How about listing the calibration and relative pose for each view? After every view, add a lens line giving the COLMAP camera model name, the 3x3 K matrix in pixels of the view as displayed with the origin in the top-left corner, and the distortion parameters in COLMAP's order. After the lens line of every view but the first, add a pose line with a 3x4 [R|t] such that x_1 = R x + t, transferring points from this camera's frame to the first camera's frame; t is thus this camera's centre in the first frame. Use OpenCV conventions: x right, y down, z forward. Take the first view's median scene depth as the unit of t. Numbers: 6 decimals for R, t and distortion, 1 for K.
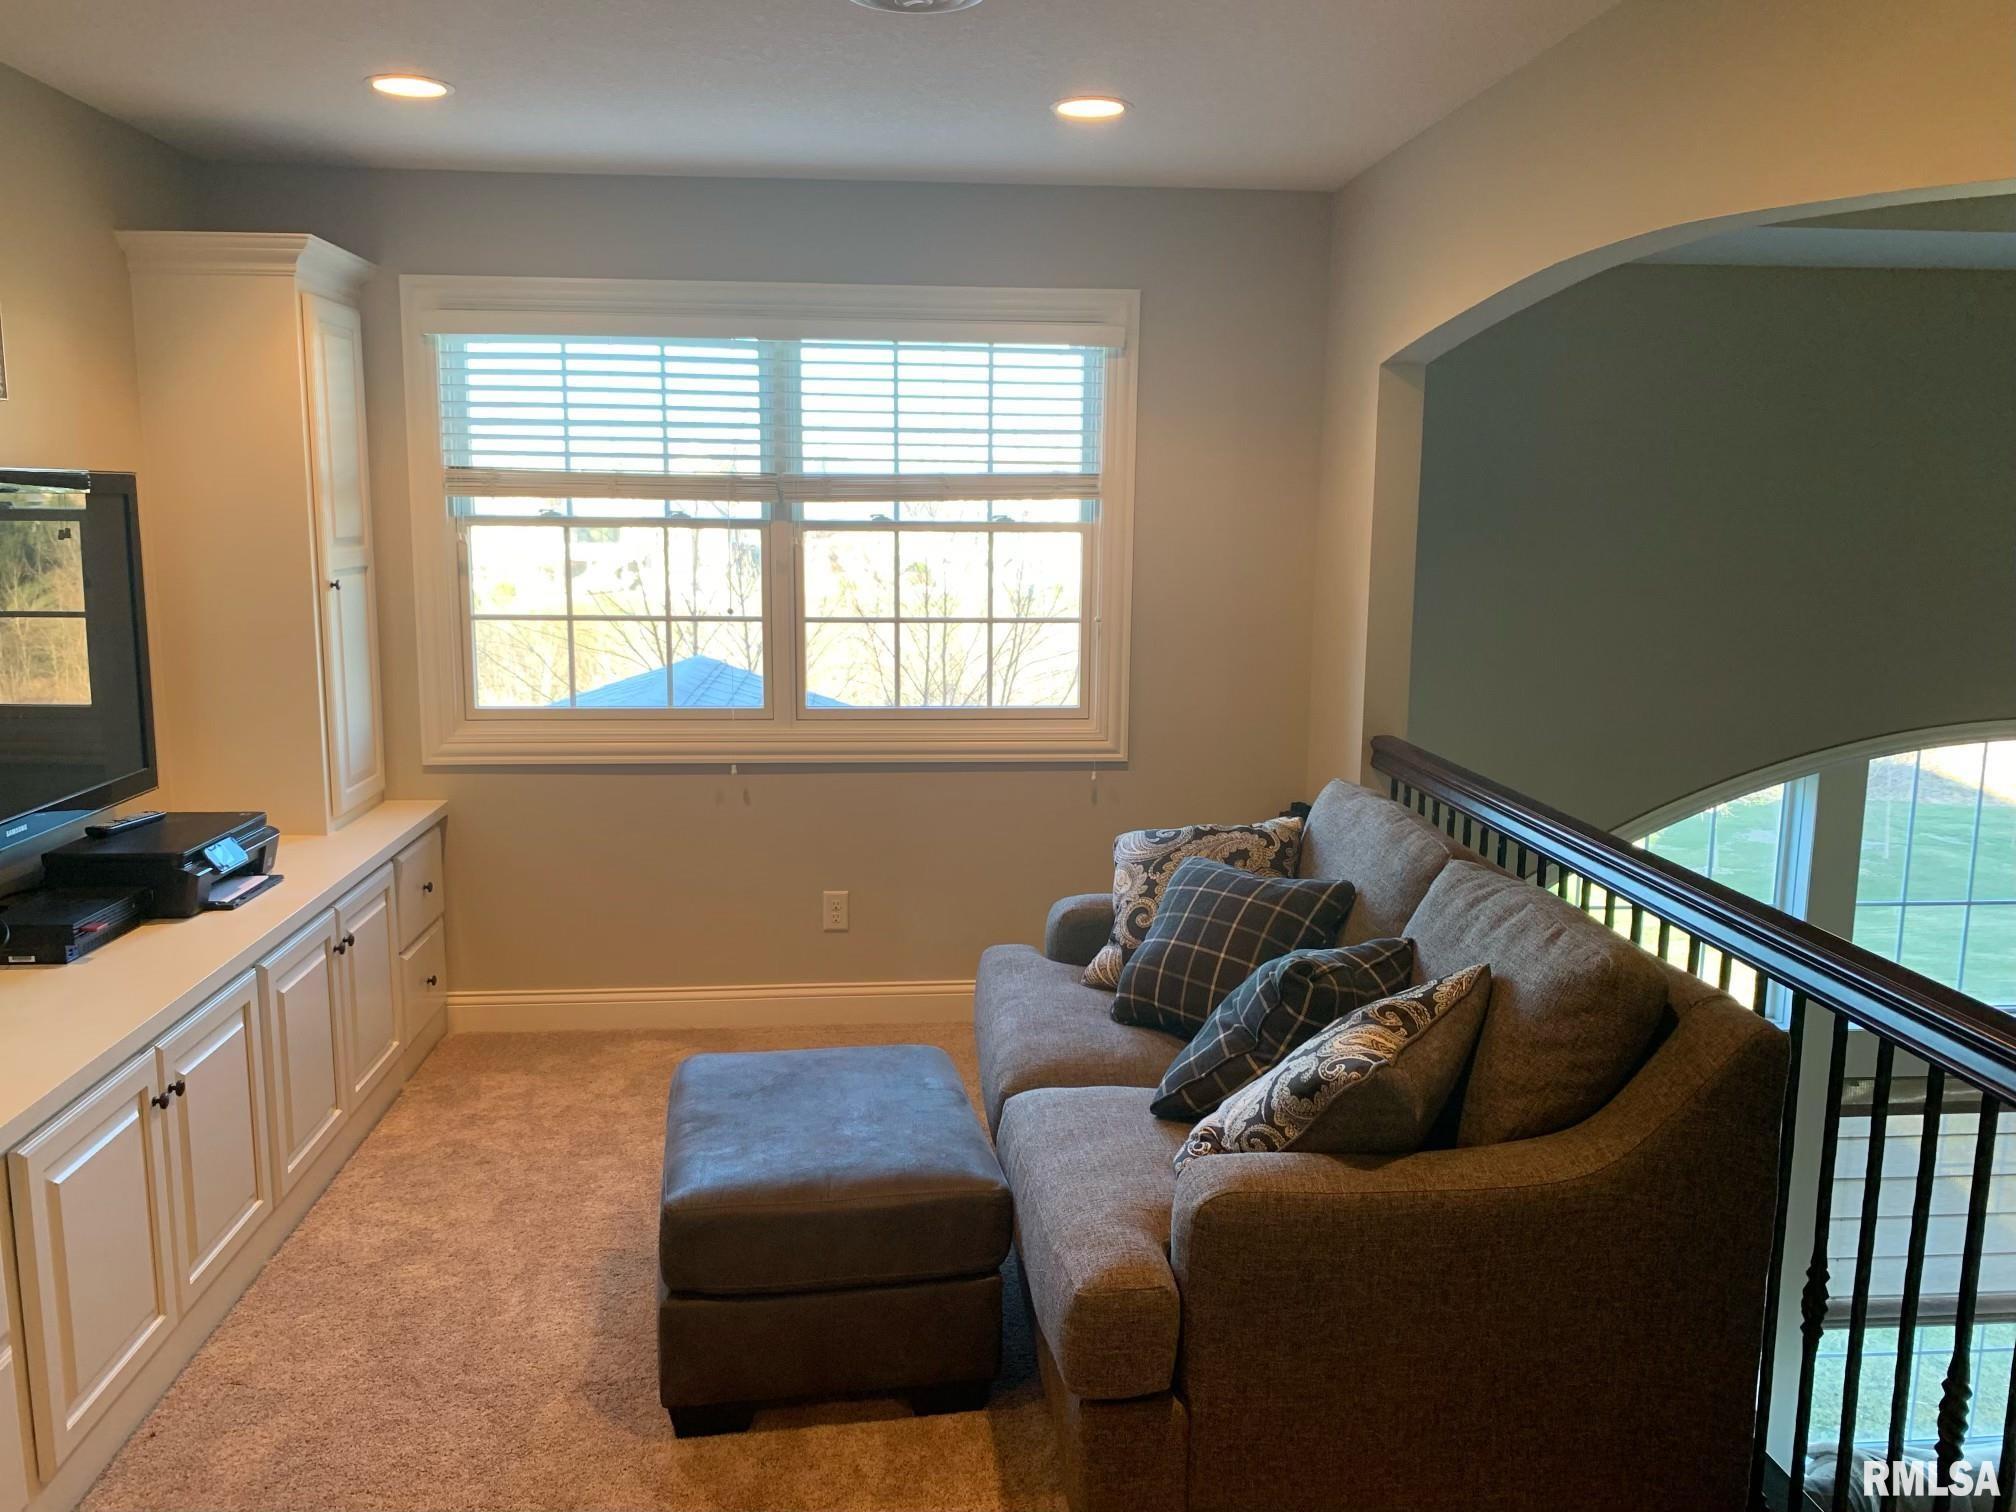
lens RADIAL K [[1550.7, 0, 1008.0], [0, 1550.7, 756.0], [0, 0, 1]] dist [0.001298, -0.000527]
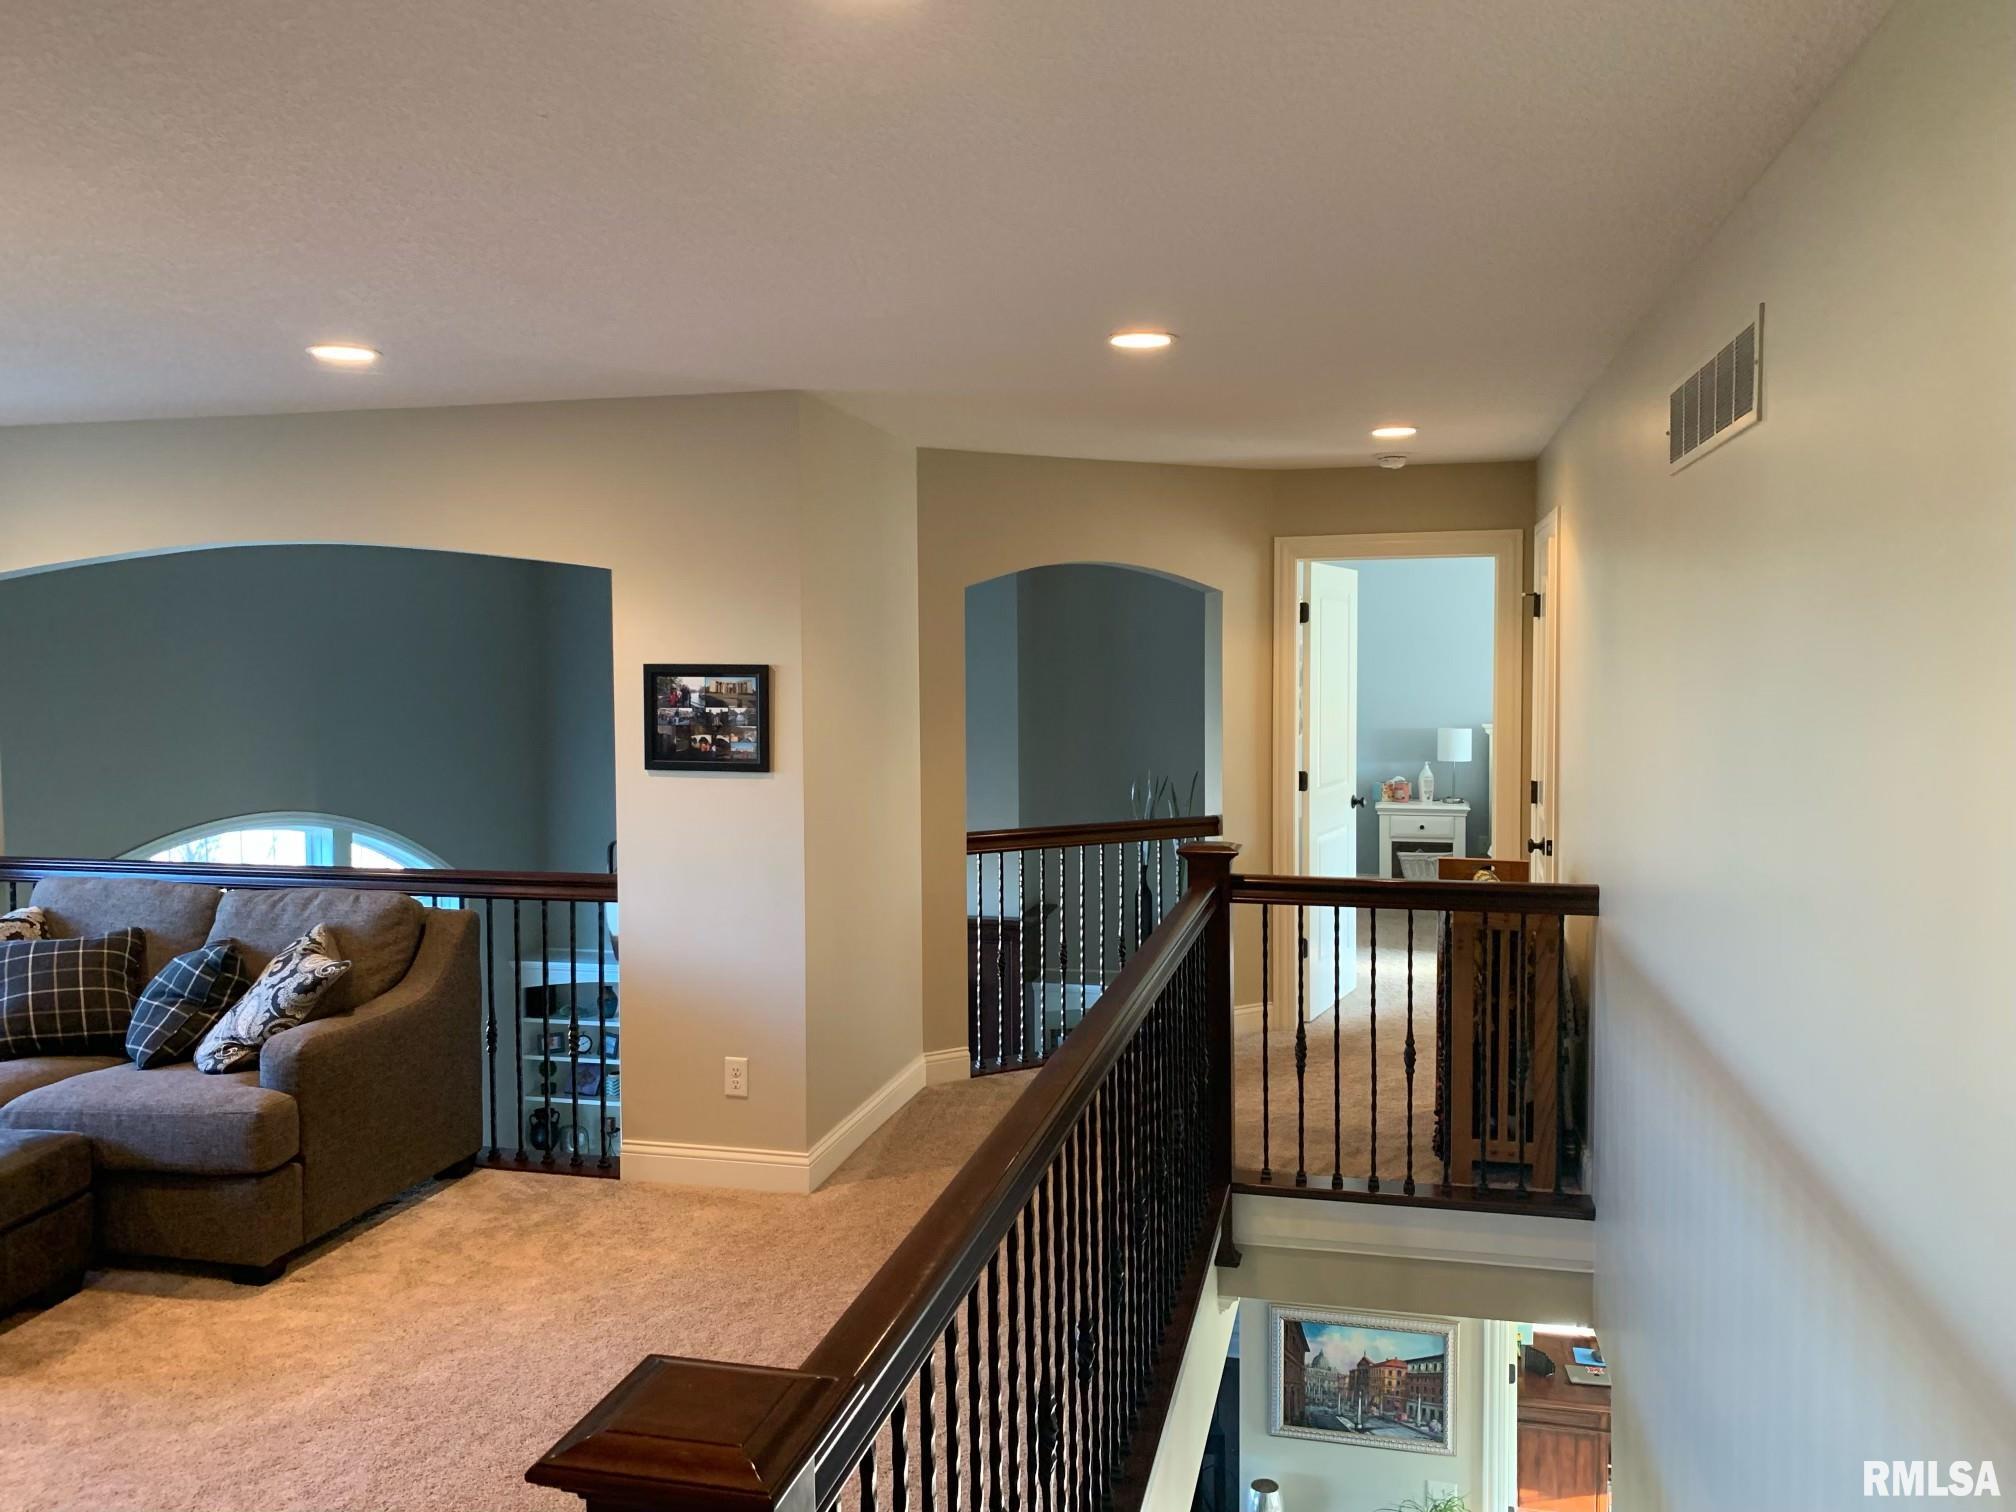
lens RADIAL K [[1550.7, 0, 1008.0], [0, 1550.7, 756.0], [0, 0, 1]] dist [0.001298, -0.000527]
pose [[0.322352, -0.070643, 0.943980, -1.281481], [0.167188, 0.985784, 0.016679, 0.044571], [-0.931739, 0.152445, 0.329580, -0.464986]]
